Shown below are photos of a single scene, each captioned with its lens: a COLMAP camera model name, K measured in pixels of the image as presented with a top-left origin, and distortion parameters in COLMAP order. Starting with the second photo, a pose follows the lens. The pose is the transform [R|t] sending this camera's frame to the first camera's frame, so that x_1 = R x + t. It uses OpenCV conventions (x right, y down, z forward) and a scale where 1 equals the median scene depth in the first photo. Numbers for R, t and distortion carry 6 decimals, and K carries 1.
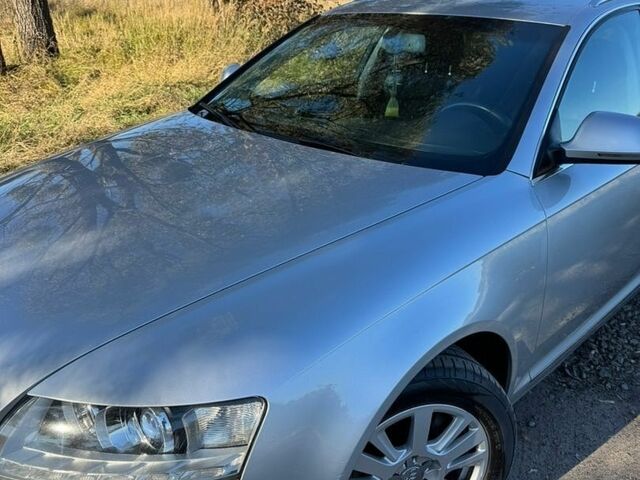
lens RADIAL K [[559.3, 0, 318.8], [0, 559.3, 239.0], [0, 0, 1]] dist [0.013405, -0.016084]
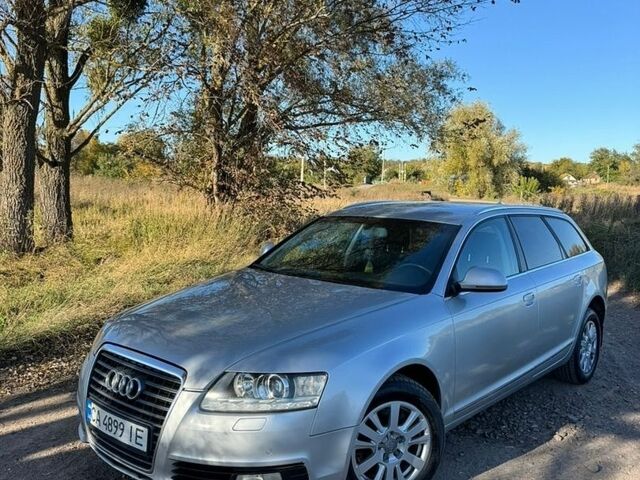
lens RADIAL K [[559.3, 0, 320.5], [0, 559.3, 239.3], [0, 0, 1]] dist [0.013405, -0.016084]
pose [[0.997401, 0.017622, 0.069869, -0.177771], [0.006002, 0.945950, -0.324257, 0.307213], [-0.071806, 0.323834, 0.943385, -0.818354]]
